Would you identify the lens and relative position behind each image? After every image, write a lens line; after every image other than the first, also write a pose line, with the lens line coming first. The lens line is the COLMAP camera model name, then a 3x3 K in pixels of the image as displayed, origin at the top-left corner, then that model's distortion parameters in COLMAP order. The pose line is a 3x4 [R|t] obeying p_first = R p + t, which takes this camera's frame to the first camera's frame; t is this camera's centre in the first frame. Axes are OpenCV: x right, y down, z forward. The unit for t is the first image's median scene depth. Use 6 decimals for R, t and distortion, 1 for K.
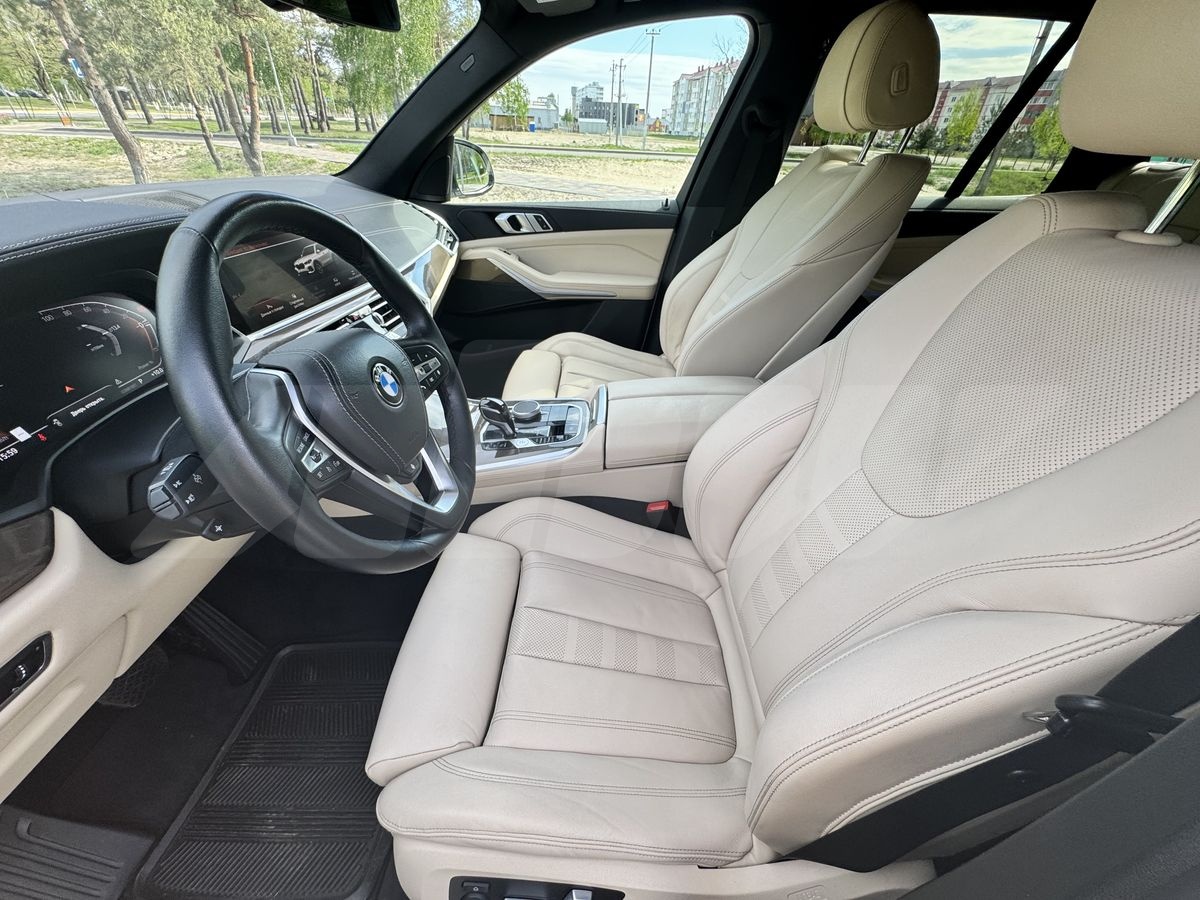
lens RADIAL K [[480.1, 0, 597.9], [0, 480.1, 444.0], [0, 0, 1]] dist [-0.001211, -0.000089]
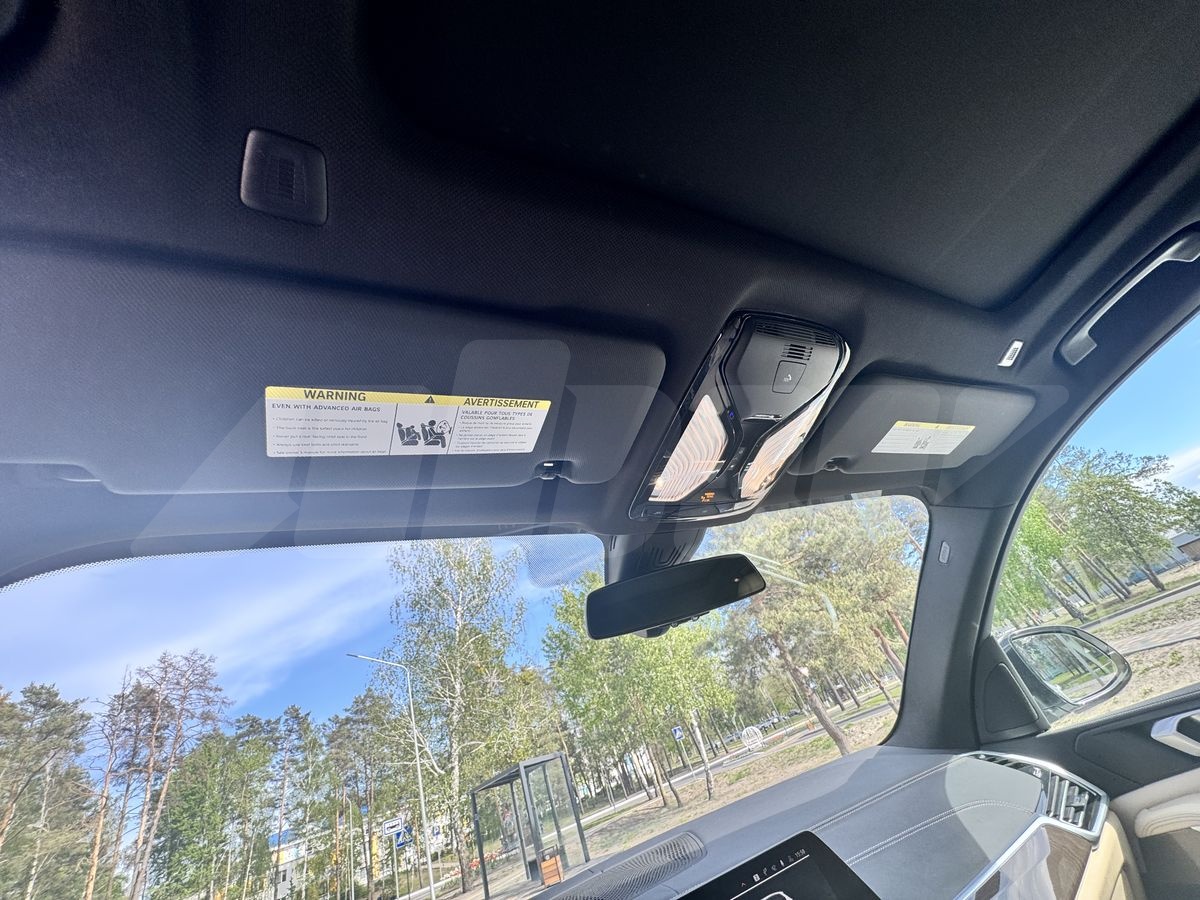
lens RADIAL K [[480.1, 0, 599.5], [0, 480.1, 451.1], [0, 0, 1]] dist [-0.001211, -0.000089]
pose [[0.394111, -0.671827, -0.627156, 0.092187], [-0.190763, 0.607729, -0.770893, -0.131338], [0.899047, 0.423456, 0.111353, 0.248737]]
